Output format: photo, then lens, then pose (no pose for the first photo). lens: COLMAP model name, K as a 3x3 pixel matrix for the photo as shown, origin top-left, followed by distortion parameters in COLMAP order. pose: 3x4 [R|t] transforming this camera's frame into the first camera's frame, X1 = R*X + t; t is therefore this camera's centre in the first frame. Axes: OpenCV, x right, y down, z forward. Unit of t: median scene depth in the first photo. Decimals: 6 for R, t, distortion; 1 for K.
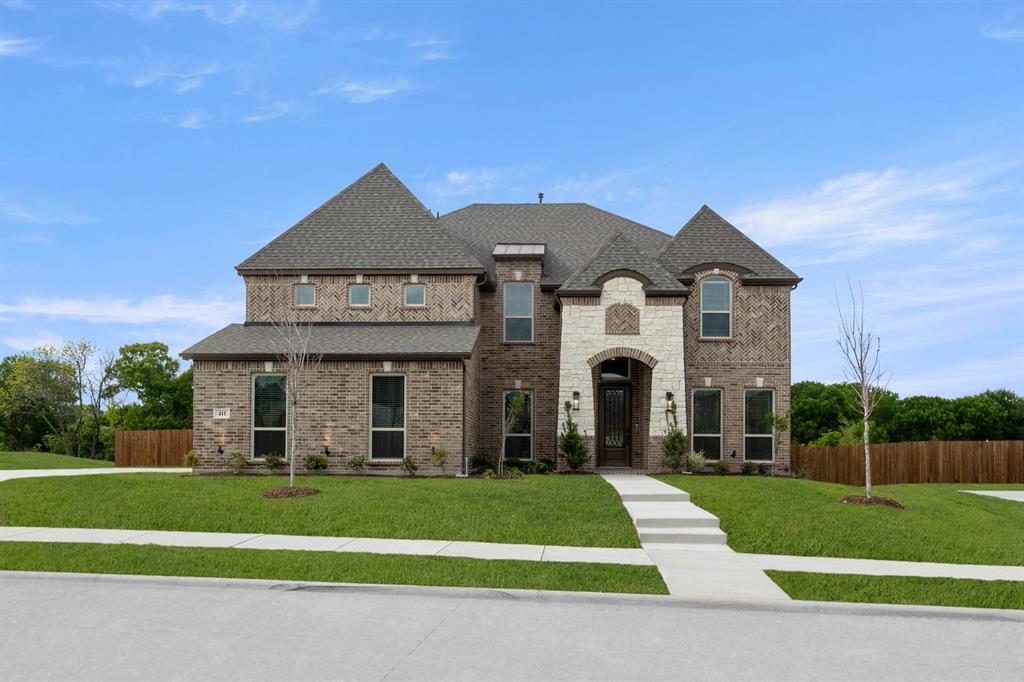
lens RADIAL K [[692.3, 0, 512.0], [0, 692.3, 341.0], [0, 0, 1]] dist [0.001252, 0.000381]
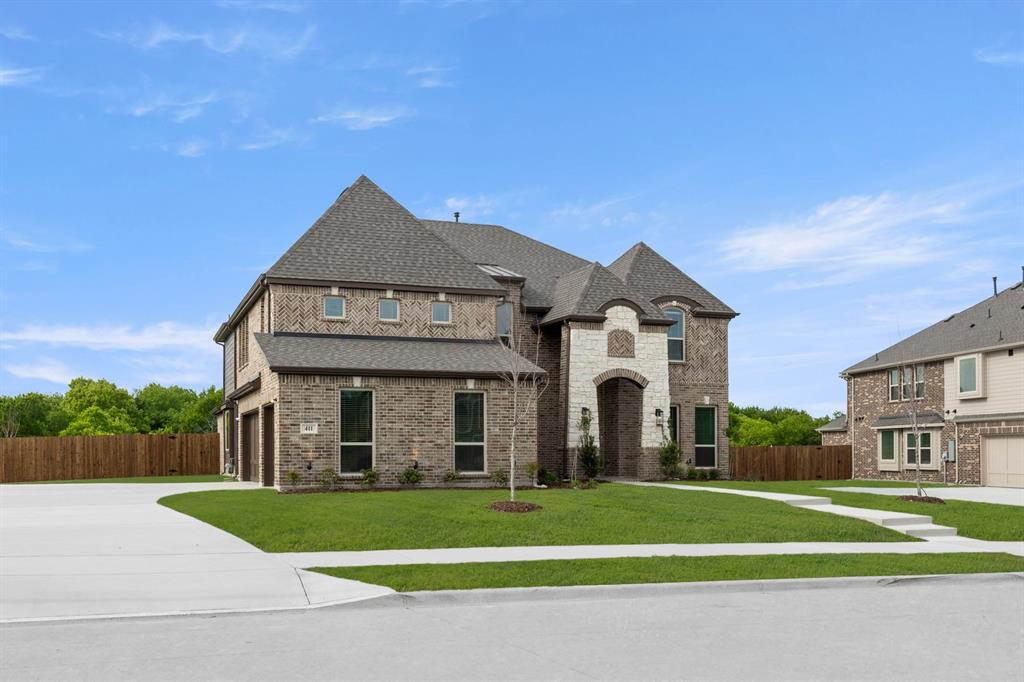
lens RADIAL K [[676.0, 0, 512.0], [0, 676.0, 341.0], [0, 0, 1]] dist [0.000592, 0.000702]
pose [[0.956808, 0.039913, 0.287966, -0.330855], [-0.036685, 0.999189, -0.016600, -0.010769], [-0.288395, 0.005319, 0.957497, -0.001619]]
